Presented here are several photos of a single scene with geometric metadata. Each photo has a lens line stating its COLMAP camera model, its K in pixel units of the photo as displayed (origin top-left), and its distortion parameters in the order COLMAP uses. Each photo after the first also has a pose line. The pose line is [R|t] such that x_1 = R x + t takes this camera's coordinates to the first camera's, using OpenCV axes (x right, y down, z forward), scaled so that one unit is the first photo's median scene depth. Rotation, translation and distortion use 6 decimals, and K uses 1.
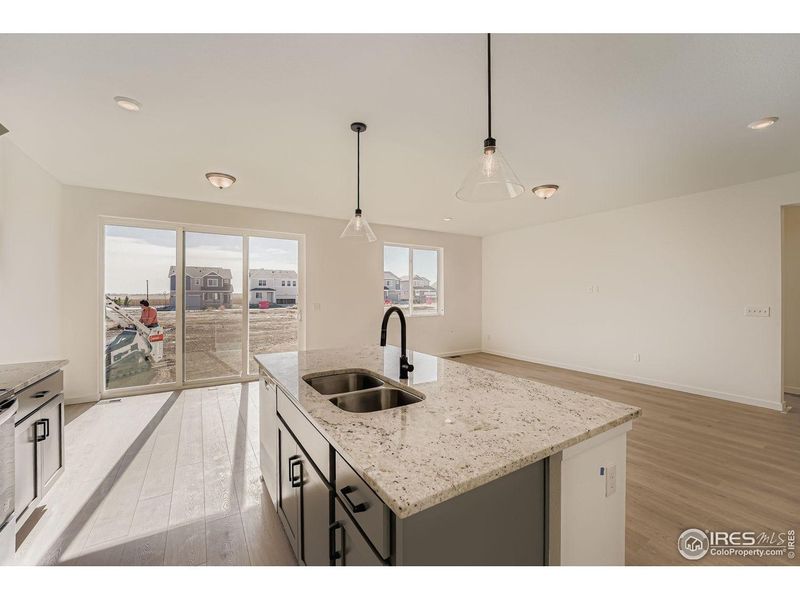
lens RADIAL K [[328.2, 0, 397.5], [0, 328.2, 296.9], [0, 0, 1]] dist [-0.006609, -0.000539]
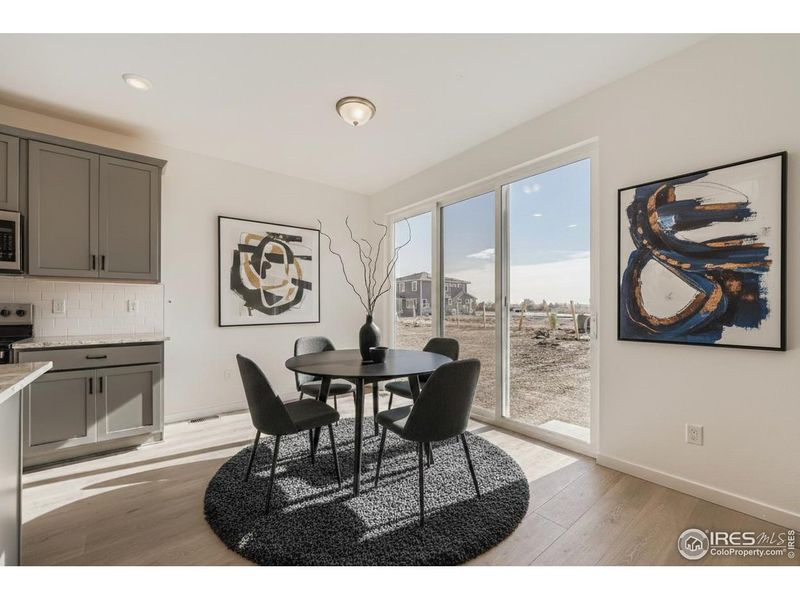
lens RADIAL K [[328.2, 0, 405.0], [0, 328.2, 305.2], [0, 0, 1]] dist [-0.006609, -0.000539]
pose [[0.126947, -0.000277, -0.991909, 0.114156], [-0.003741, 0.999993, -0.000758, 0.036482], [0.991902, 0.003807, 0.126945, 0.810204]]
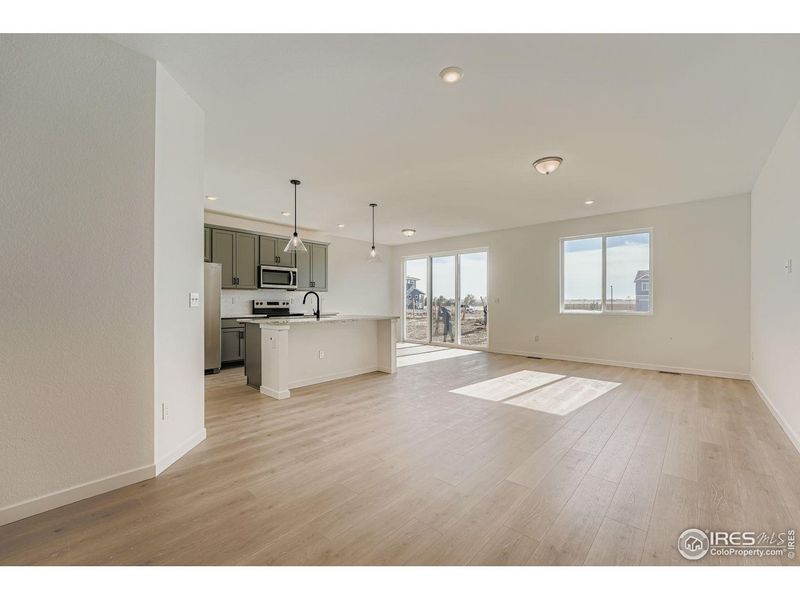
lens RADIAL K [[328.2, 0, 402.0], [0, 328.2, 302.4], [0, 0, 1]] dist [-0.006609, -0.000539]
pose [[0.277344, 0.007188, -0.960744, 1.034123], [-0.007163, 0.999960, 0.005414, 0.034457], [0.960744, 0.005380, 0.277385, 0.340734]]
